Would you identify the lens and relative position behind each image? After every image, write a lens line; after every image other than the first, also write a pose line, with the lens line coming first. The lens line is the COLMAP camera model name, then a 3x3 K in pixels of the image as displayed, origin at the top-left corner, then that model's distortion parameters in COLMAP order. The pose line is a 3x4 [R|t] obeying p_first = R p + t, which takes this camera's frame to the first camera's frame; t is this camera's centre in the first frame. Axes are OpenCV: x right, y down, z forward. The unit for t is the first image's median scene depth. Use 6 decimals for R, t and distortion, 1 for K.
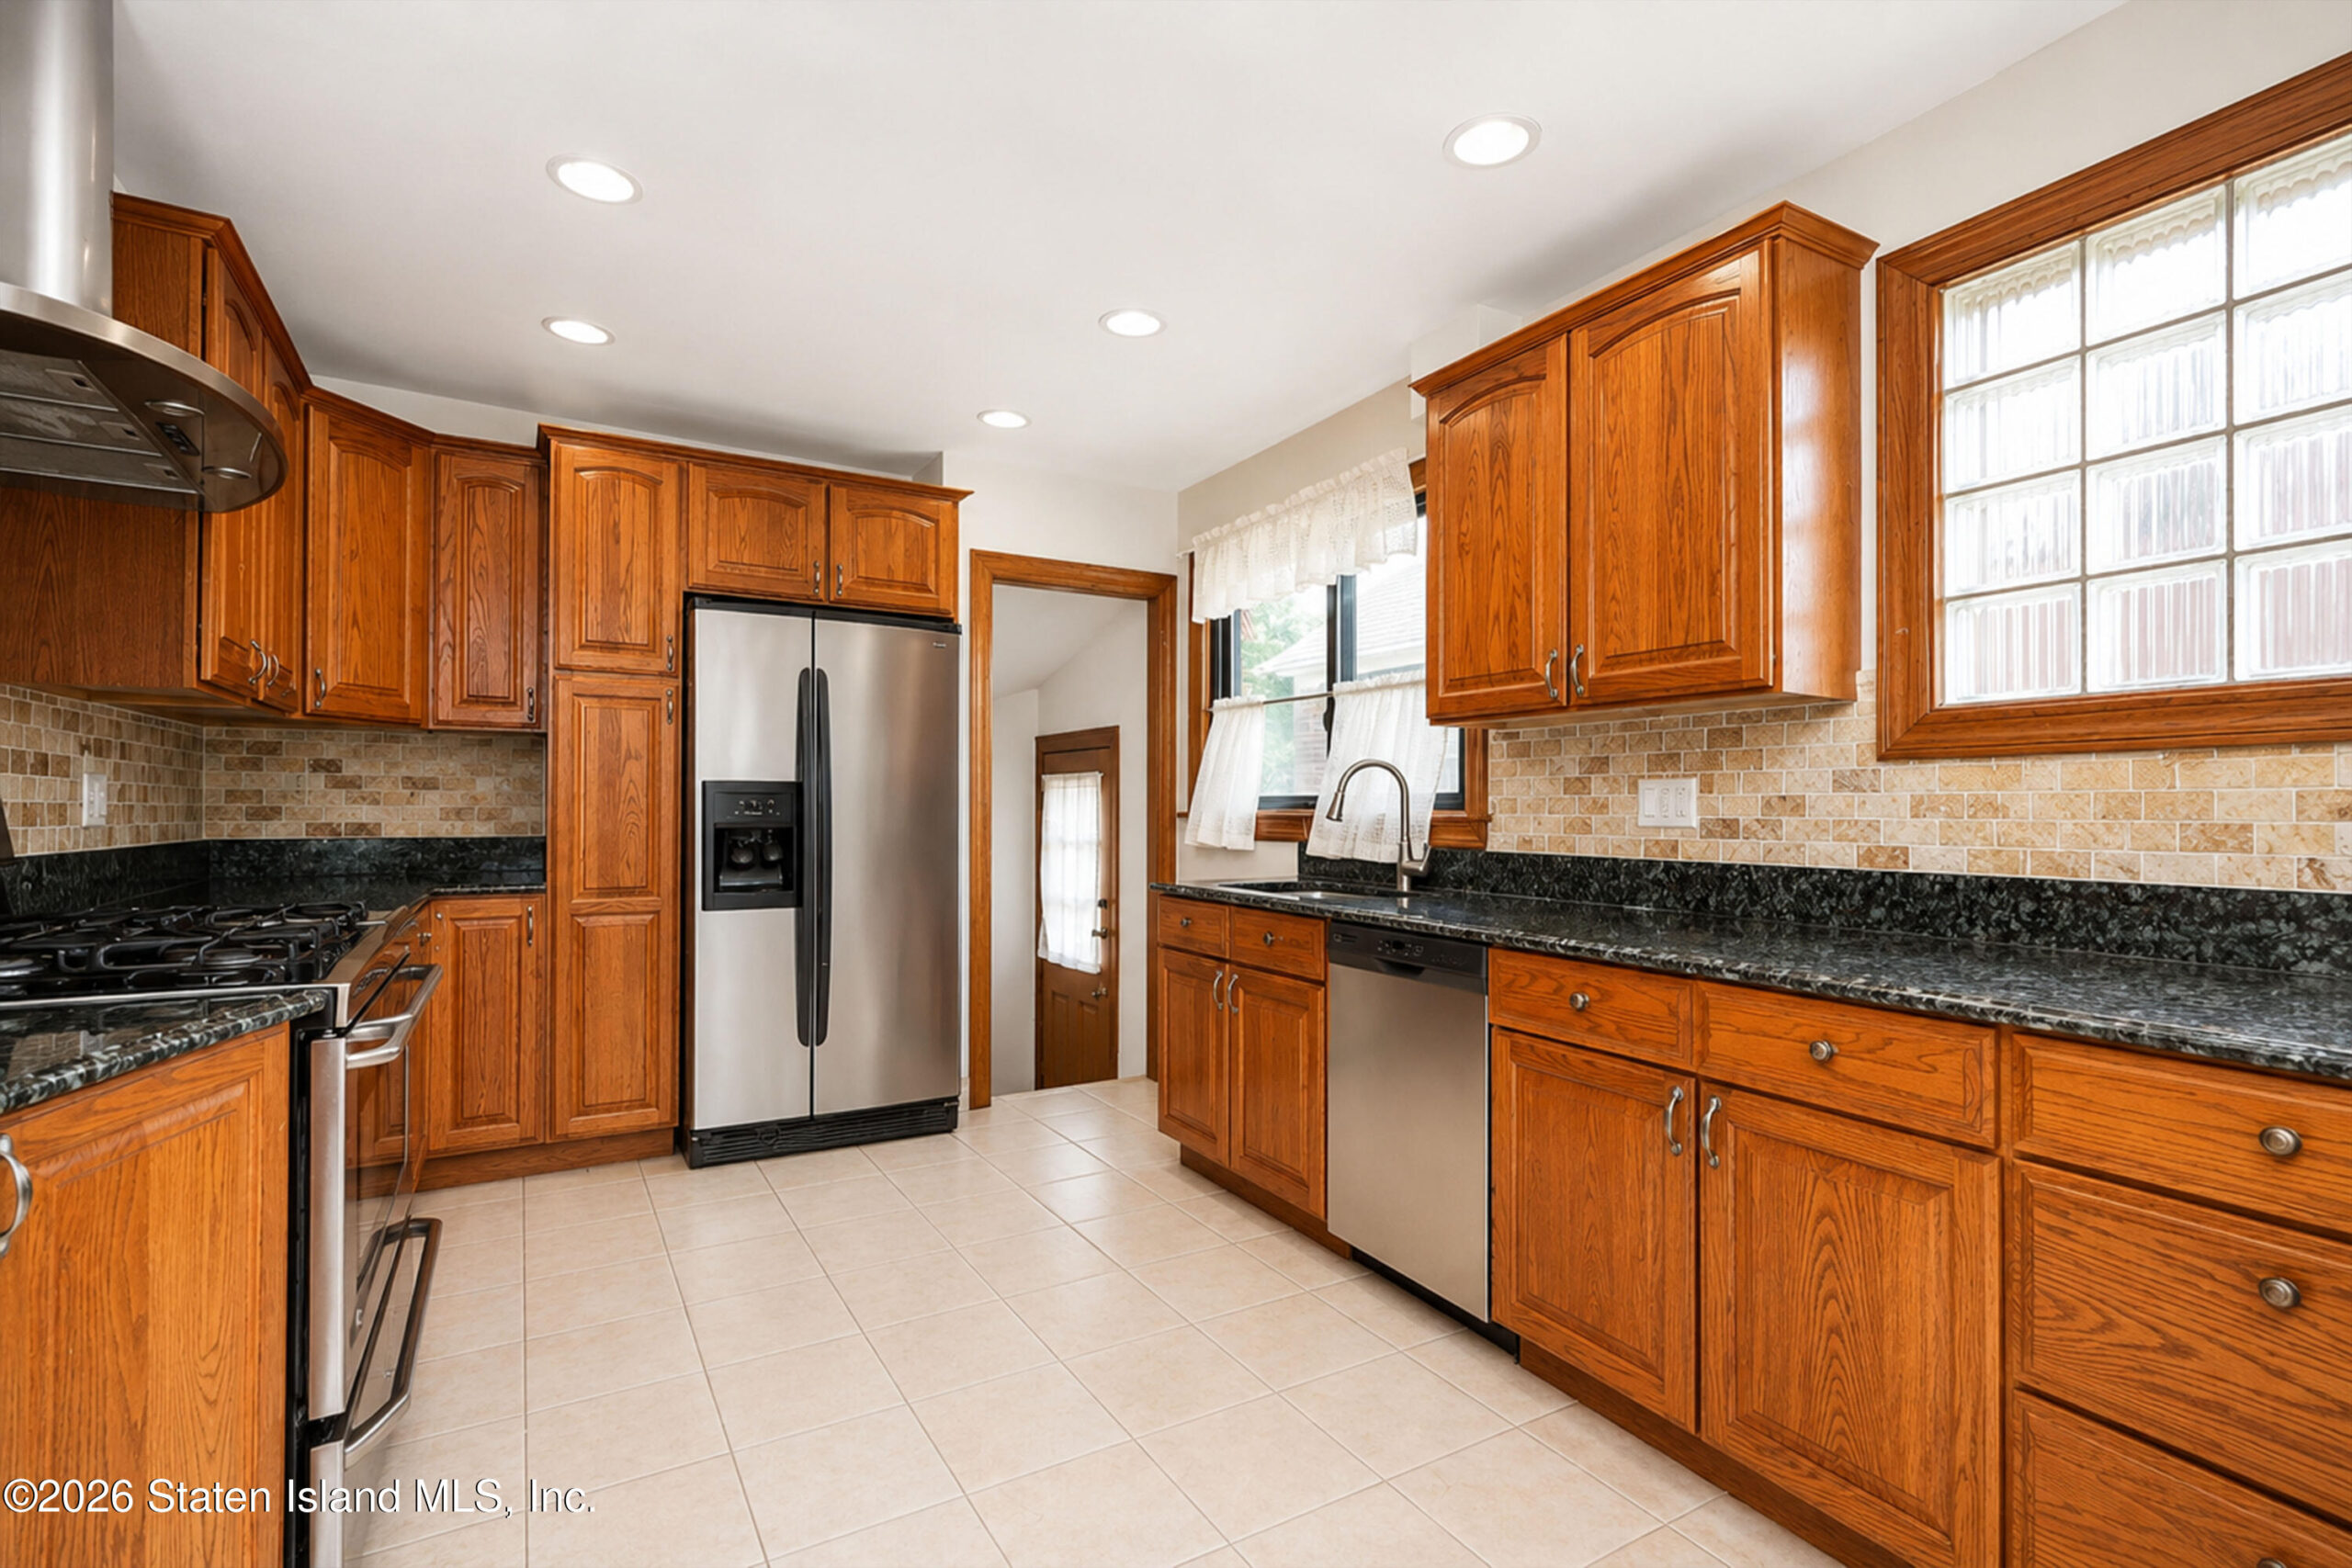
lens RADIAL K [[1073.8, 0, 1194.5], [0, 1073.8, 786.7], [0, 0, 1]] dist [-0.011770, -0.001357]
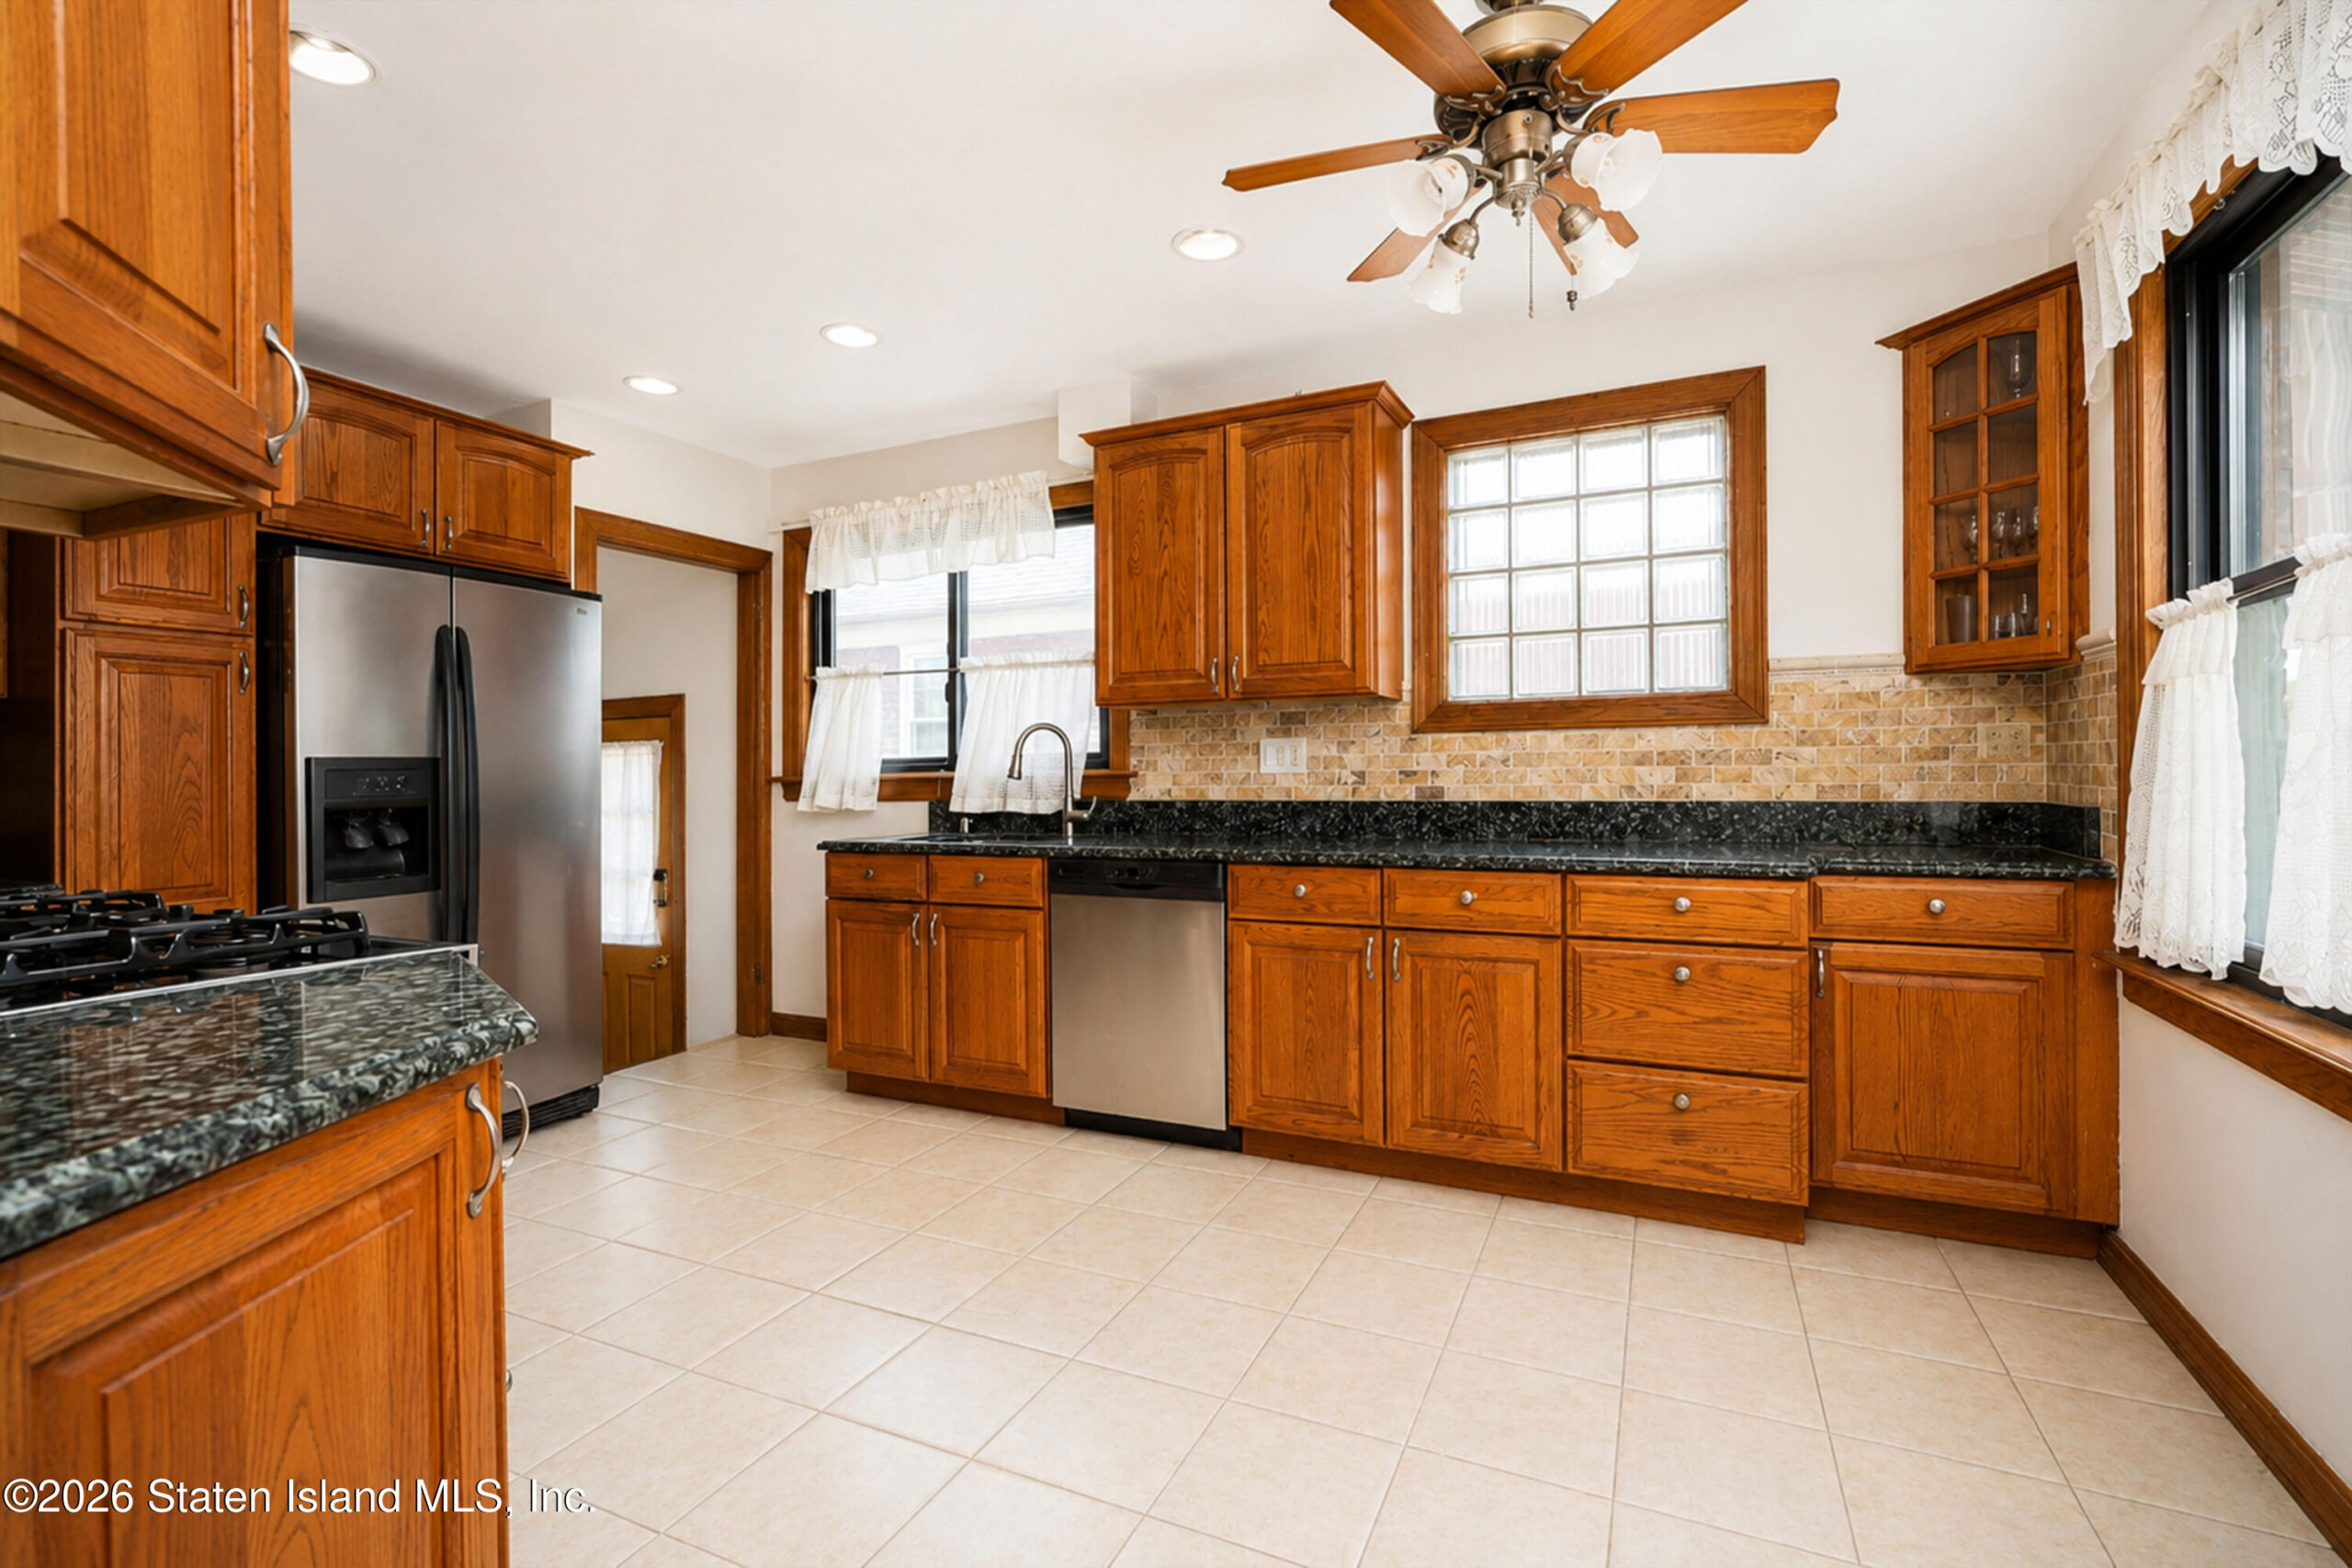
lens RADIAL K [[1073.8, 0, 1175.1], [0, 1073.8, 770.6], [0, 0, 1]] dist [-0.011770, -0.001357]
pose [[0.845499, -0.019936, 0.533605, -0.359239], [0.008240, 0.999671, 0.024293, -0.006839], [-0.533914, -0.016142, 0.845385, -0.121558]]
